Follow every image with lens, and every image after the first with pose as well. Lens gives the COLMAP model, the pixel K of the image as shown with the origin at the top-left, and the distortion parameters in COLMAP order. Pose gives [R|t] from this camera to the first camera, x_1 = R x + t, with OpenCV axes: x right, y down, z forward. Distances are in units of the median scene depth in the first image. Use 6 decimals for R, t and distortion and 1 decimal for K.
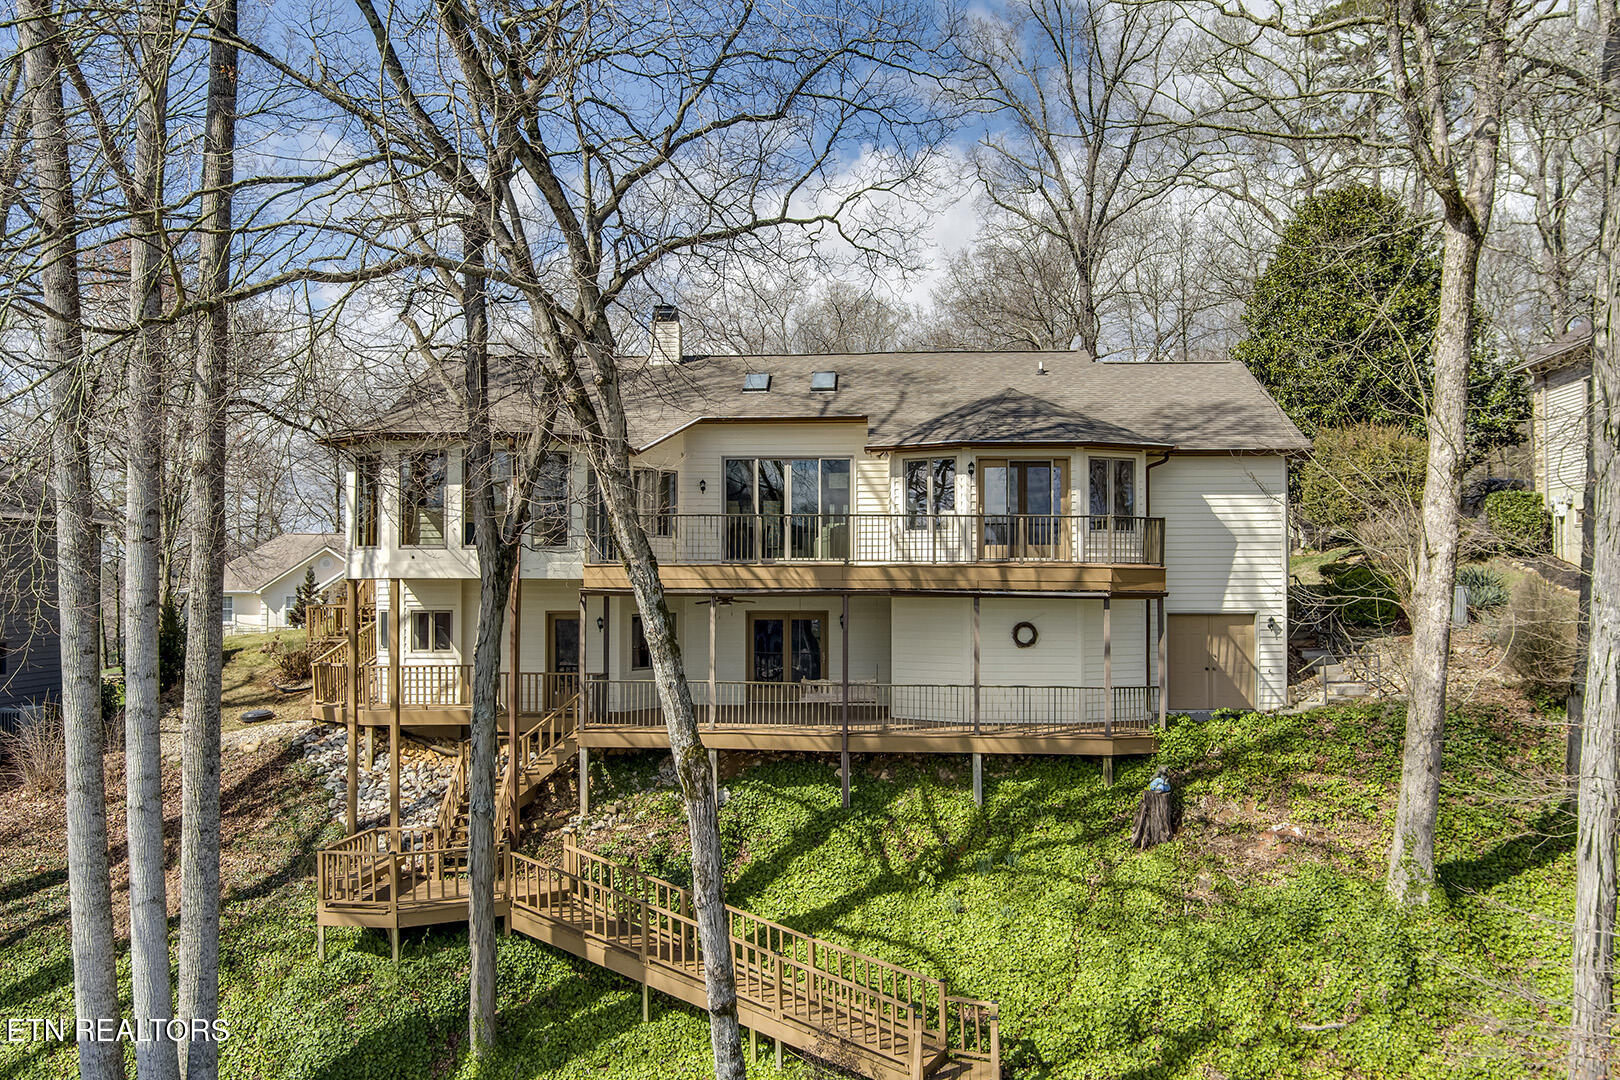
lens RADIAL K [[1379.6, 0, 810.0], [0, 1379.6, 540.0], [0, 0, 1]] dist [-0.063089, -0.002898]
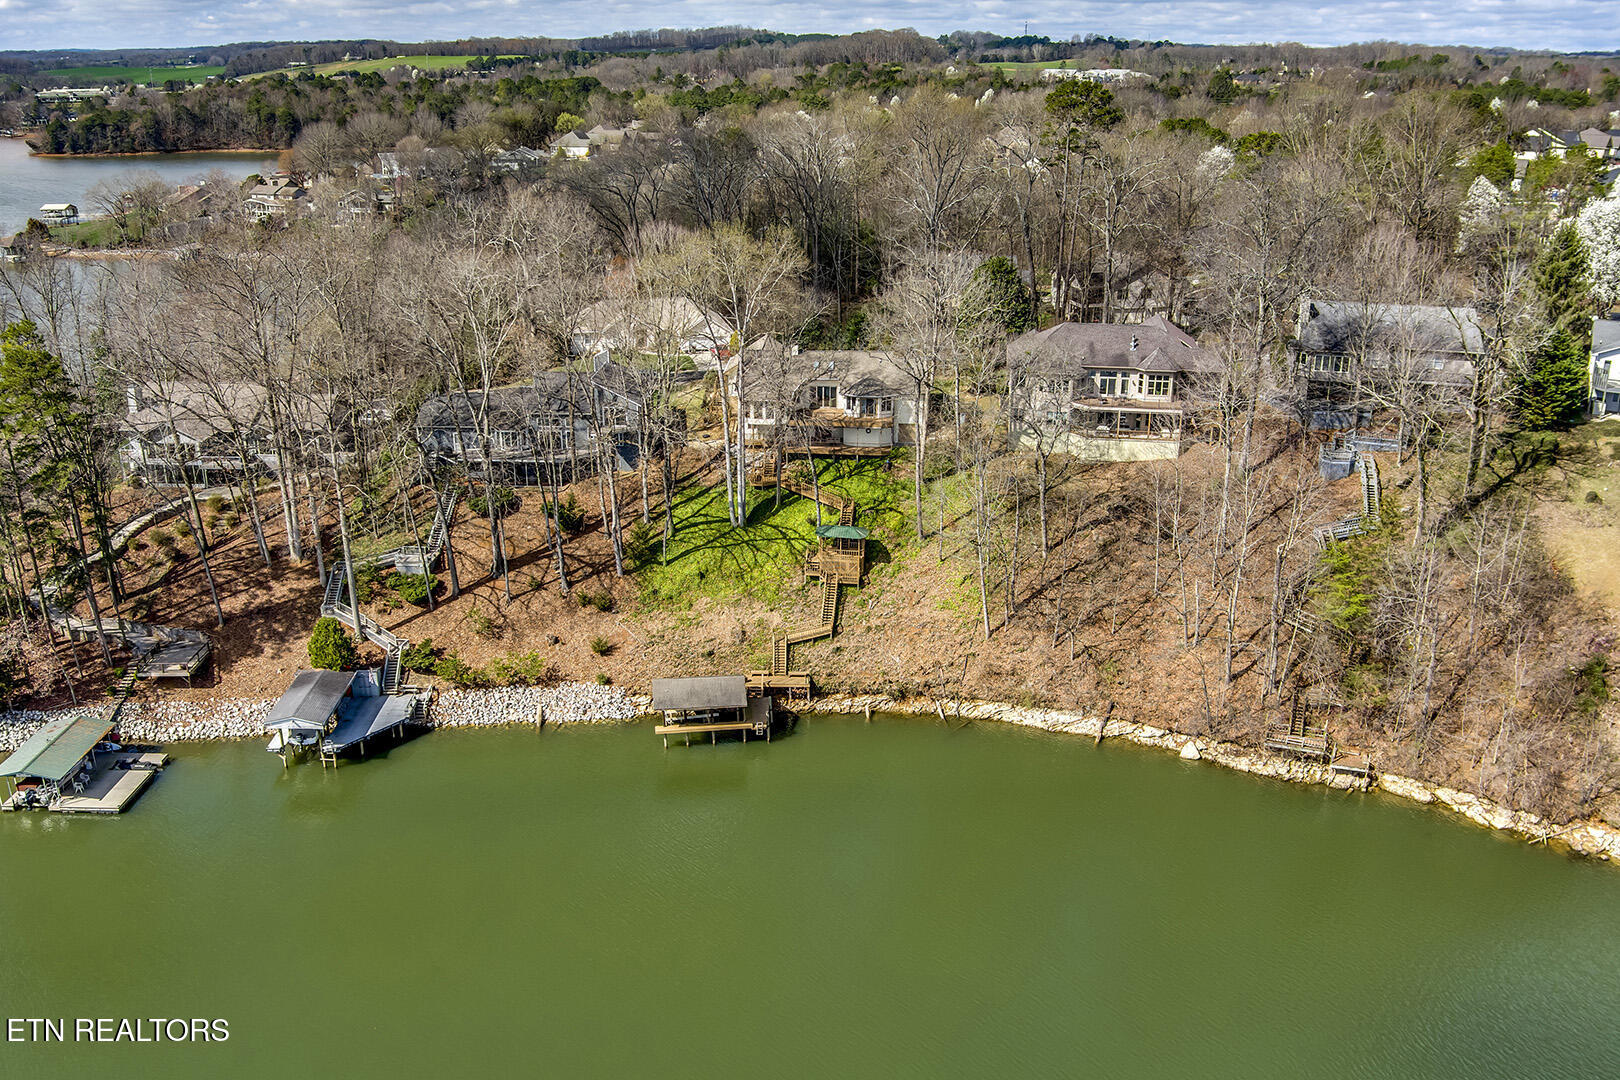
lens RADIAL K [[1379.6, 0, 810.0], [0, 1379.6, 540.0], [0, 0, 1]] dist [-0.063089, -0.002898]
pose [[0.999822, 0.017203, 0.007800, -0.106632], [-0.018852, 0.934576, 0.355263, -1.511445], [-0.001178, -0.355347, 0.934734, -4.370334]]
